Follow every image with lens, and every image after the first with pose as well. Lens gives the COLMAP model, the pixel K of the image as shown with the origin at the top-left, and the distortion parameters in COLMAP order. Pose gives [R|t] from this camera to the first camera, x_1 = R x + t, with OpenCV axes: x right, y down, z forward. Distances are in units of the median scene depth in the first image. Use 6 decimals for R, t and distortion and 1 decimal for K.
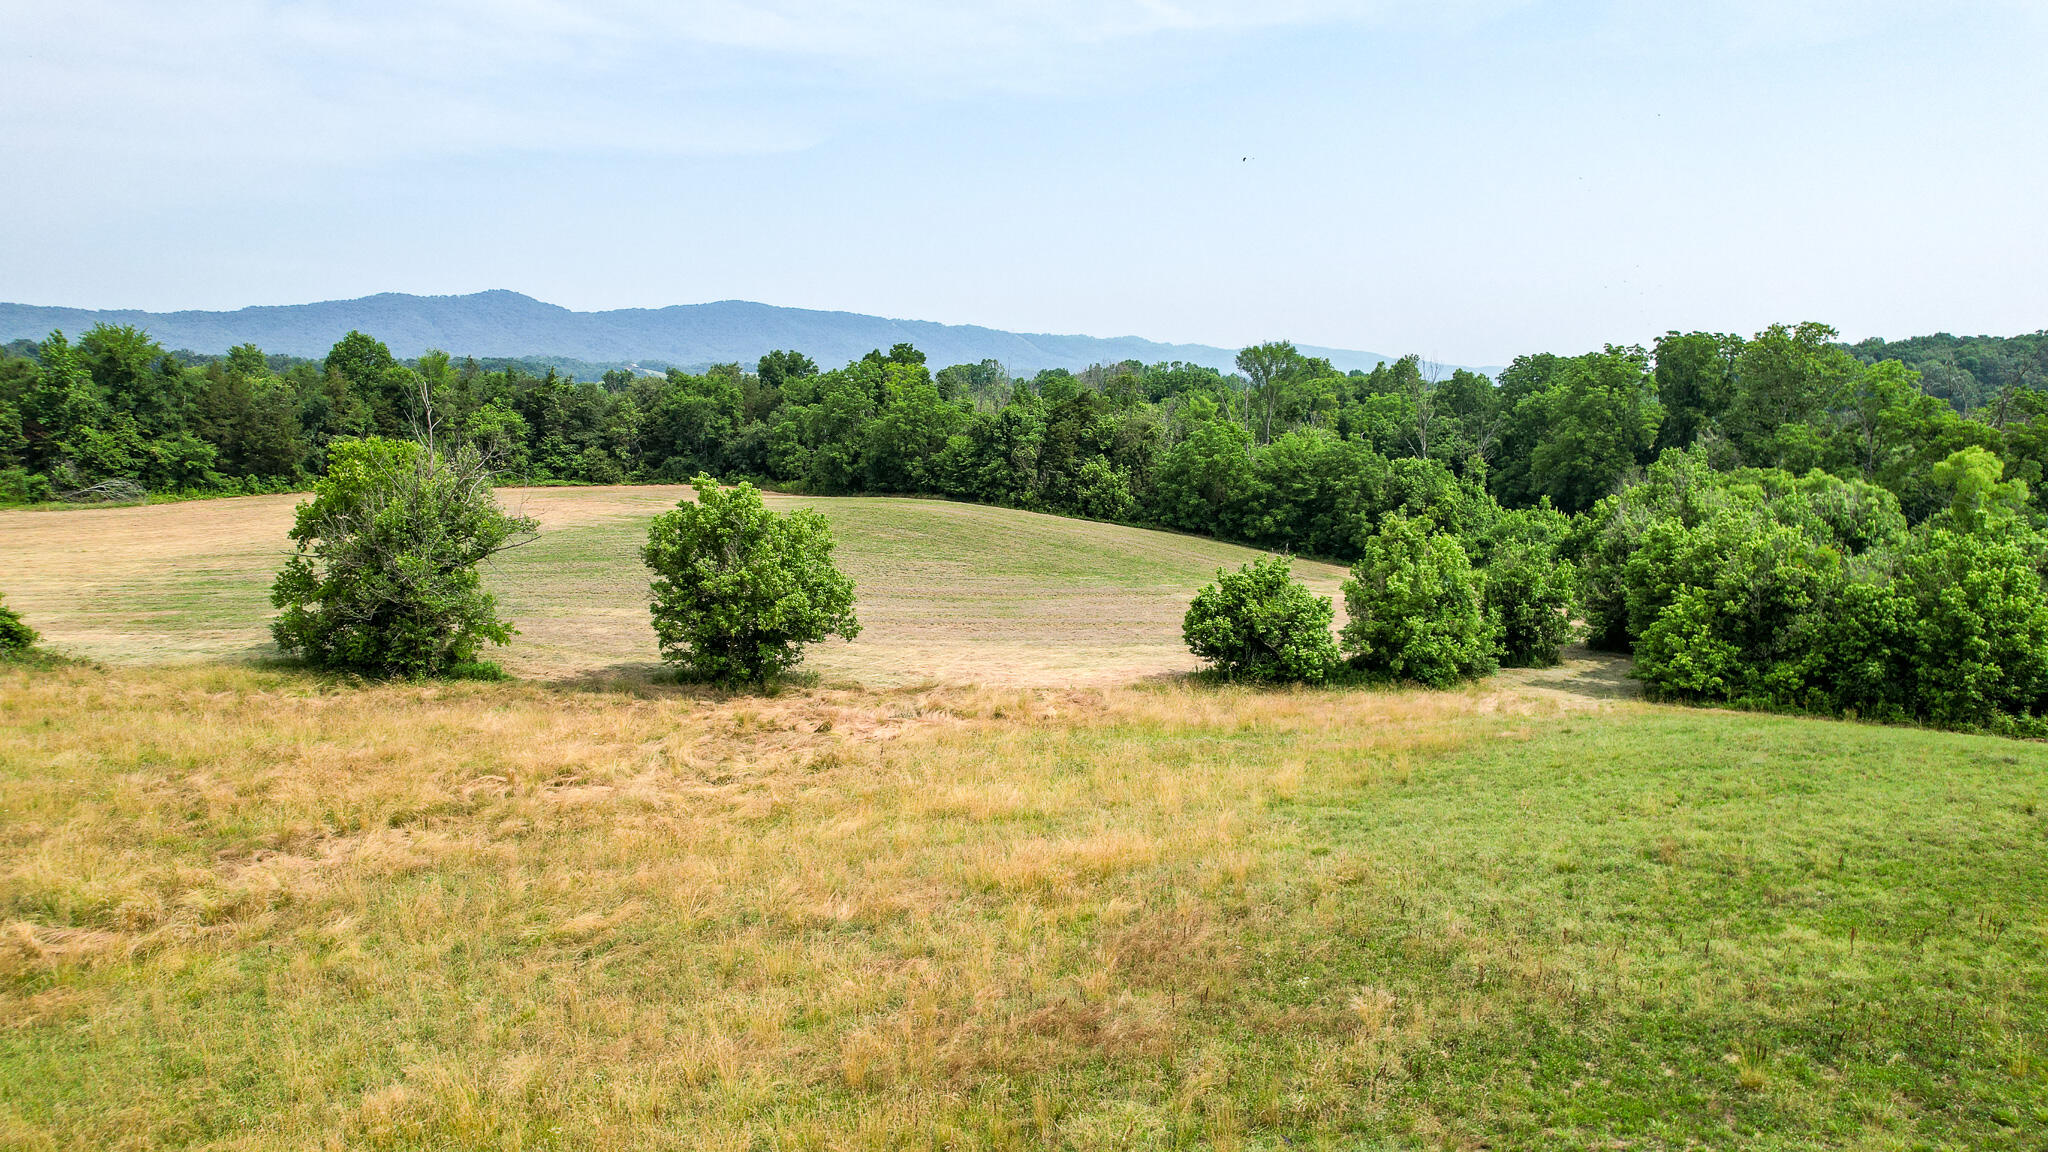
lens RADIAL K [[1327.1, 0, 1016.3], [0, 1327.1, 579.4], [0, 0, 1]] dist [-0.068789, 0.053598]
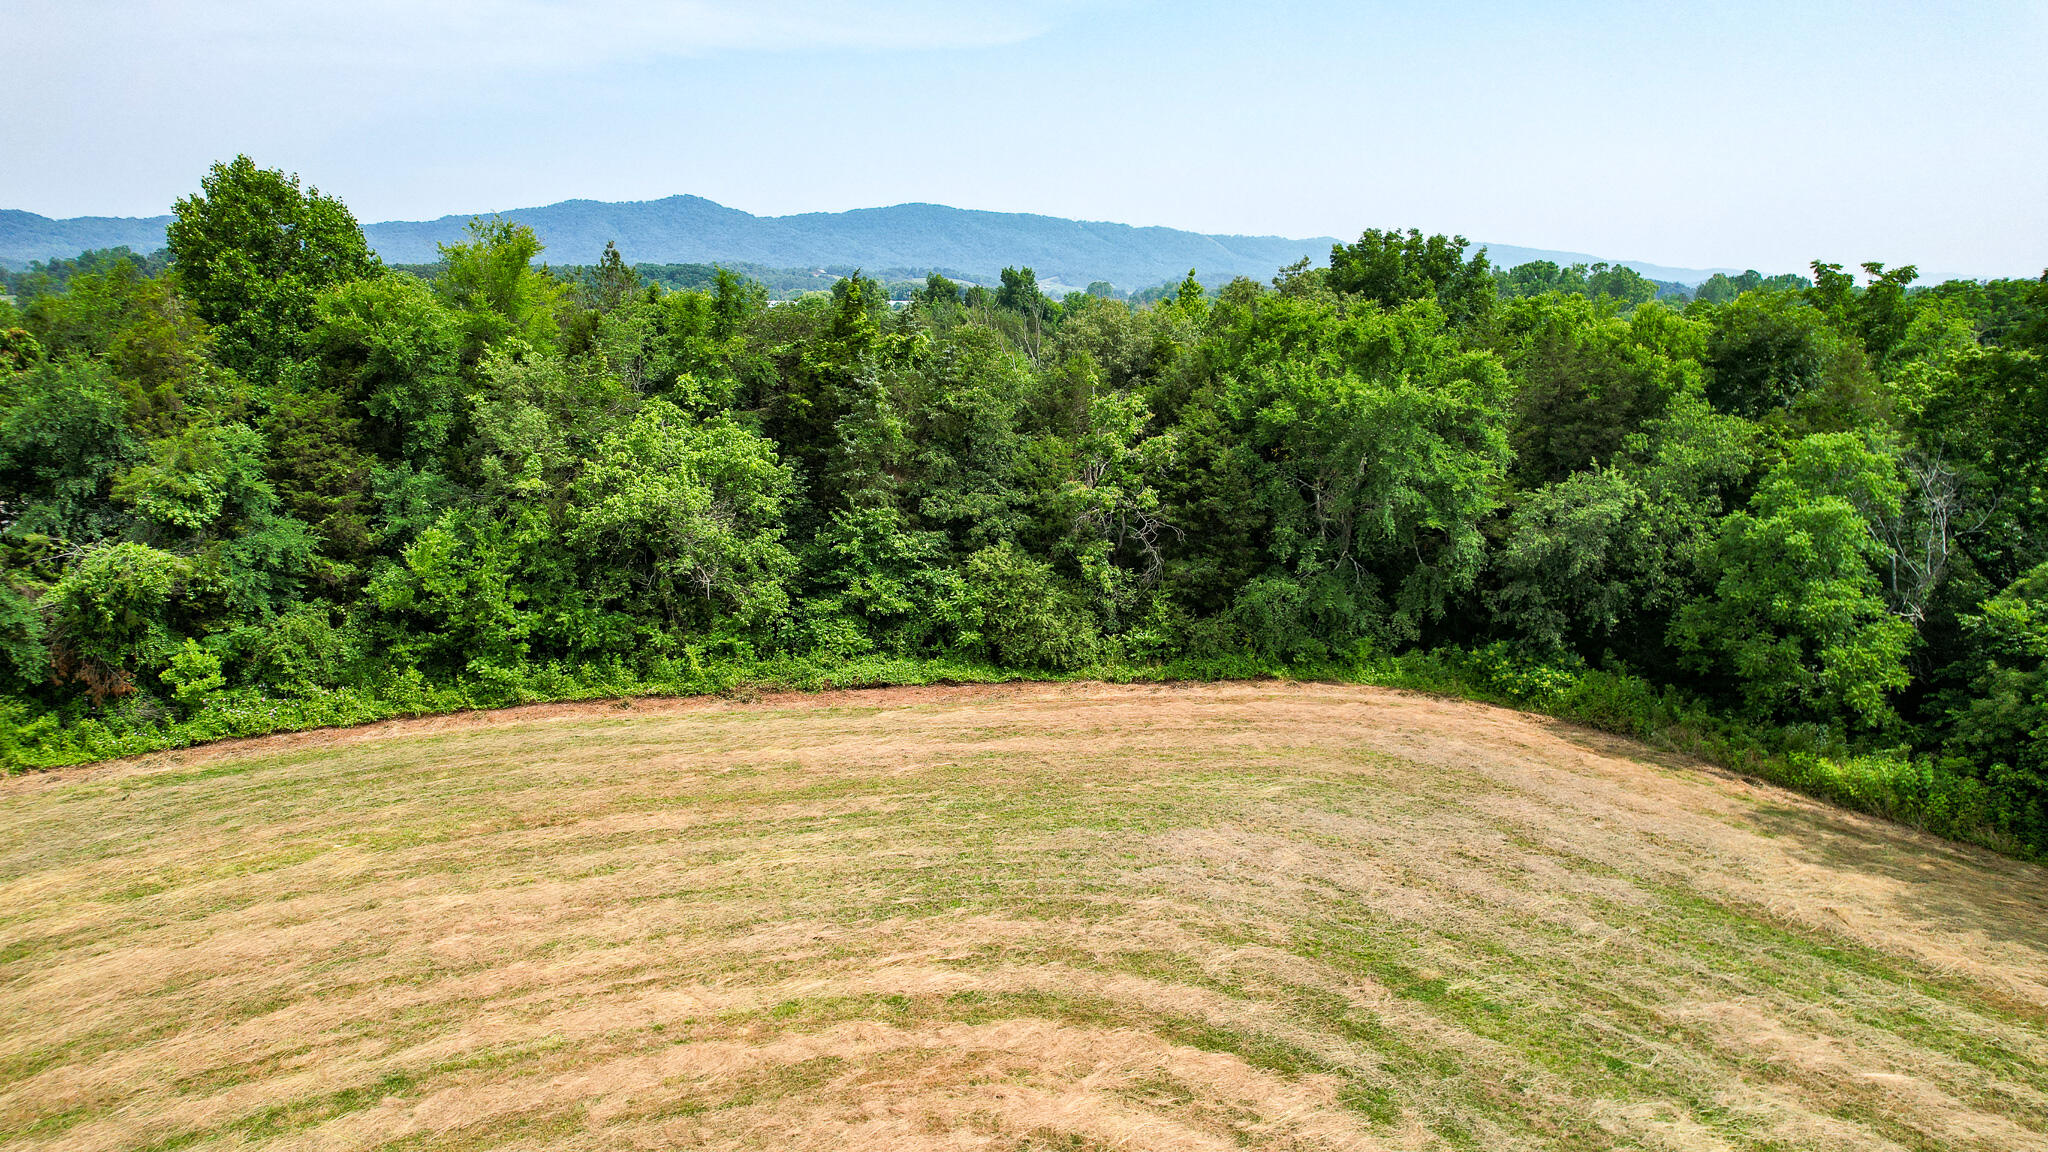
lens RADIAL K [[1327.1, 0, 1016.3], [0, 1327.1, 579.4], [0, 0, 1]] dist [-0.068789, 0.053598]
pose [[0.991541, 0.021480, -0.128006, -0.277749], [-0.012460, 0.997409, 0.070856, -0.113653], [0.129196, -0.068662, 0.989239, 0.699495]]
